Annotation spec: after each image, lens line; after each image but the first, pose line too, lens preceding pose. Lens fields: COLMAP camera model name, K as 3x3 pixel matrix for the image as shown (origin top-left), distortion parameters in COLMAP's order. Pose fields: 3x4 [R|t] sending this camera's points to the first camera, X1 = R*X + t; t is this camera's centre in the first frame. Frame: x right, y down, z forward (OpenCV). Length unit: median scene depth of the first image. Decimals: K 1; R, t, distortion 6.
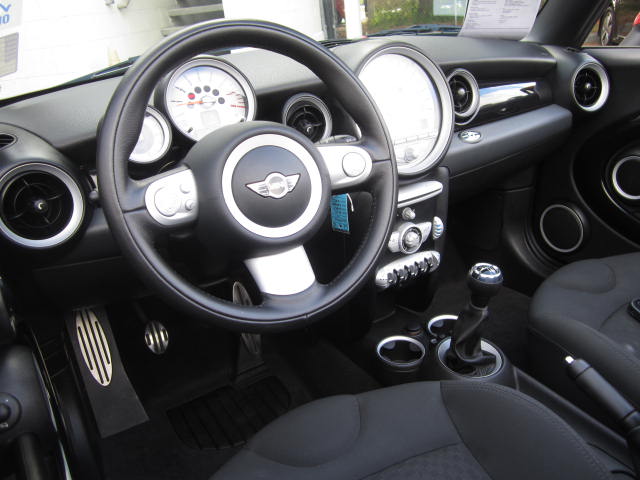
lens RADIAL K [[552.3, 0, 320.0], [0, 552.3, 240.0], [0, 0, 1]] dist [-0.004208, 0.000386]
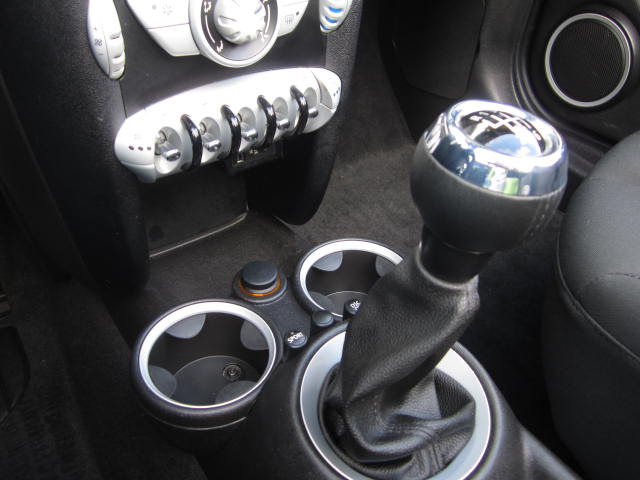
lens RADIAL K [[552.3, 0, 320.0], [0, 552.3, 240.0], [0, 0, 1]] dist [-0.004208, 0.000386]
pose [[0.993437, 0.024156, 0.111797, 0.177192], [-0.051744, 0.966619, 0.250937, 0.038299], [-0.102003, -0.255075, 0.961526, 0.675285]]
